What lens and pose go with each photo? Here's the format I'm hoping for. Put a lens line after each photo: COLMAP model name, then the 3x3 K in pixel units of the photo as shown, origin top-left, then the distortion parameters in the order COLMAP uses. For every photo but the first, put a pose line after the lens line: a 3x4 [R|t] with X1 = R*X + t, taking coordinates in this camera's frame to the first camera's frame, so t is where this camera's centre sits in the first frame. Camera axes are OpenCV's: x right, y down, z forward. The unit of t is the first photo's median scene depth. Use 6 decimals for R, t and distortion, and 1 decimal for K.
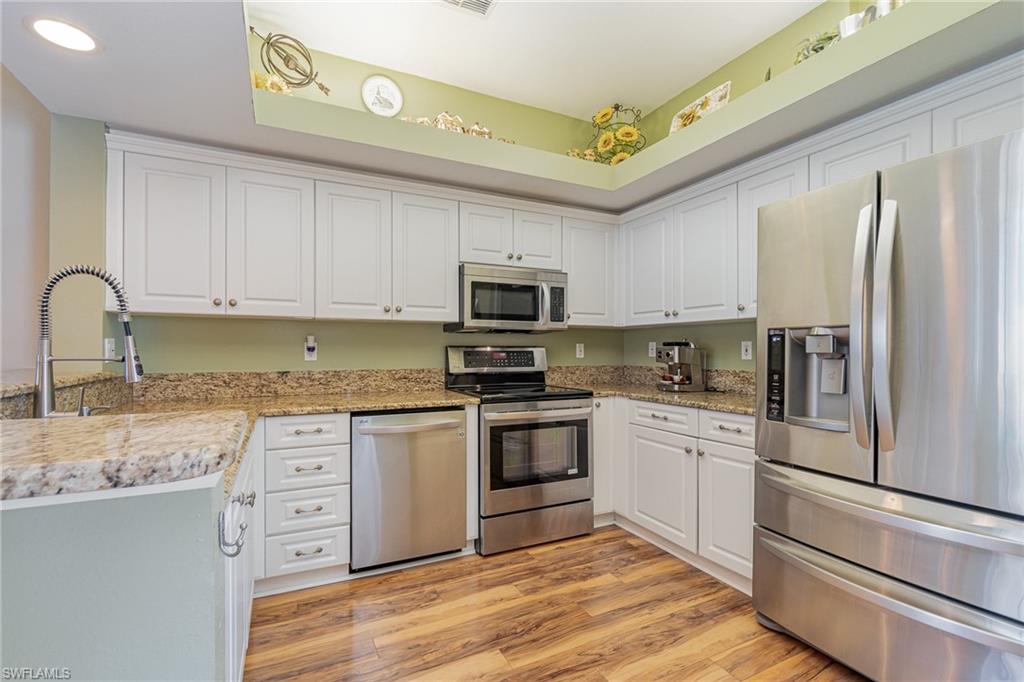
lens RADIAL K [[456.0, 0, 488.1], [0, 456.0, 347.2], [0, 0, 1]] dist [-0.000651, -0.000110]
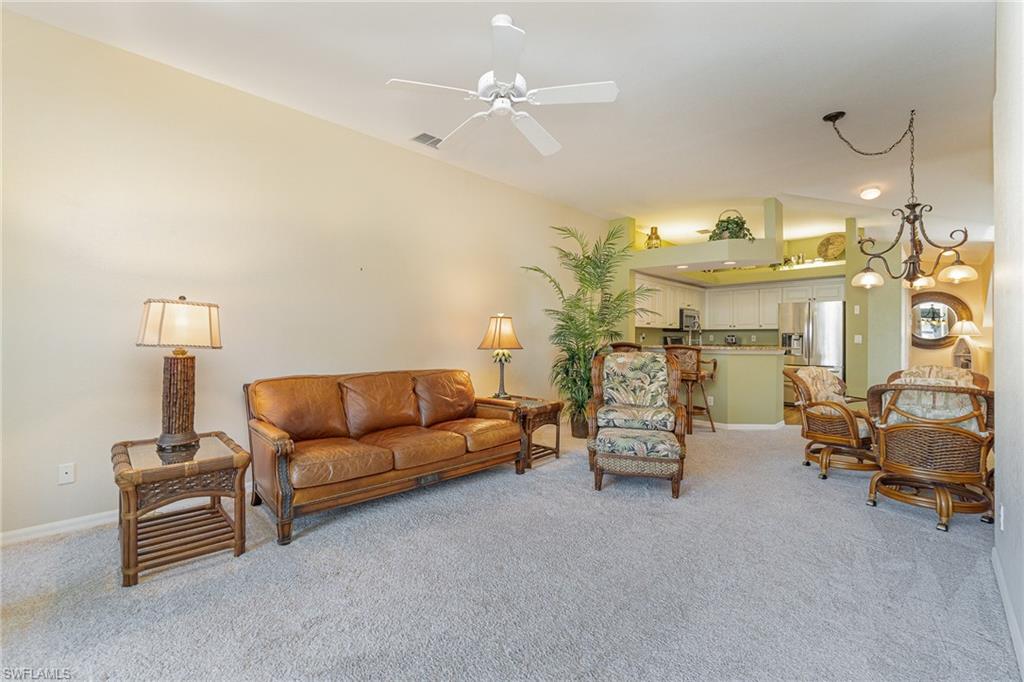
lens RADIAL K [[445.4, 0, 500.5], [0, 445.4, 334.3], [0, 0, 1]] dist [-0.000903, -0.000218]
pose [[0.939107, 0.003238, 0.343609, -2.146024], [-0.002126, 0.999991, -0.003614, -0.005241], [-0.343617, 0.002663, 0.939106, -1.303538]]
